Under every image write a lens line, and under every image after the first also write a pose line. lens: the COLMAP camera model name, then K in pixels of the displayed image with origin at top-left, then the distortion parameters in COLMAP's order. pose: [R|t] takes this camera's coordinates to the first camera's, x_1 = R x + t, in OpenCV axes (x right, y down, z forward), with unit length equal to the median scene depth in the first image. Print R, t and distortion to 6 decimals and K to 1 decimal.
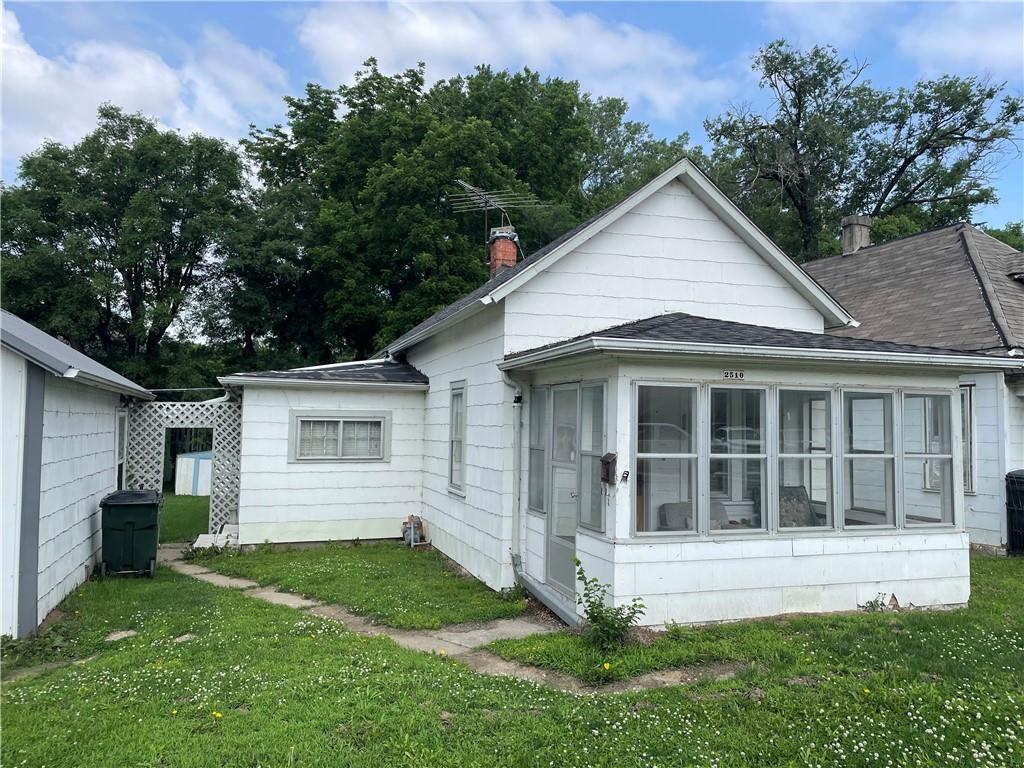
lens RADIAL K [[774.4, 0, 533.3], [0, 774.4, 379.0], [0, 0, 1]] dist [0.069836, -0.065328]
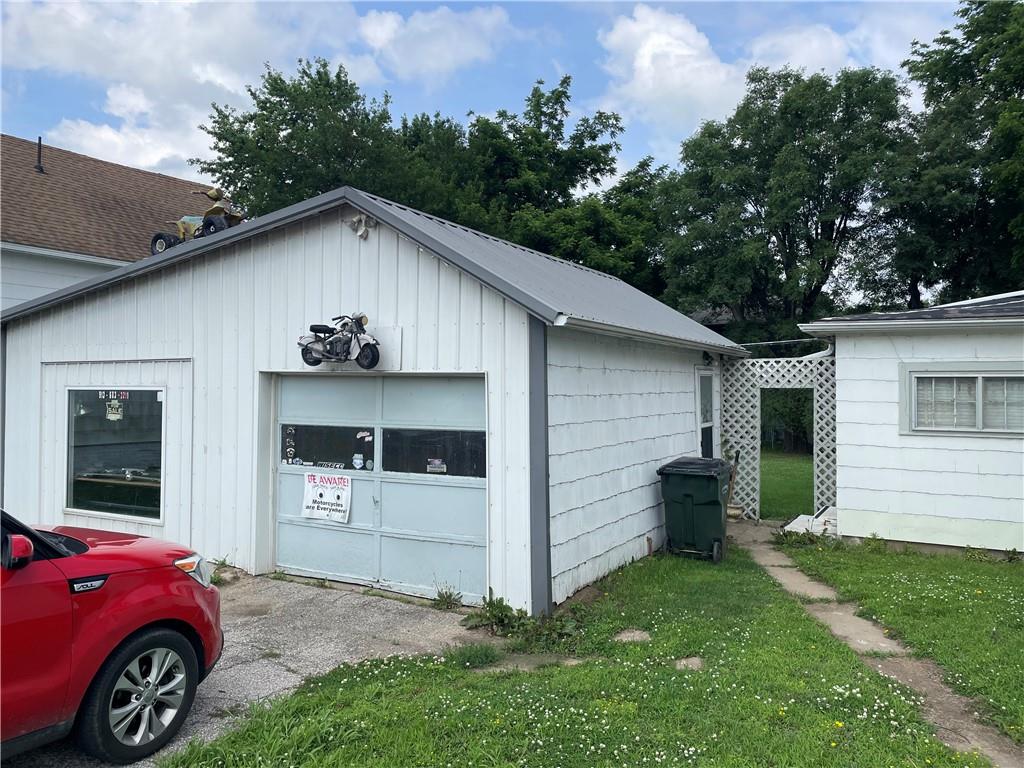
lens RADIAL K [[774.4, 0, 506.2], [0, 774.4, 380.7], [0, 0, 1]] dist [0.069836, -0.065328]
pose [[0.650843, -0.014627, -0.759072, 0.008020], [0.049616, 0.998497, 0.023301, 0.020069], [0.757589, -0.052828, 0.650590, 0.226608]]
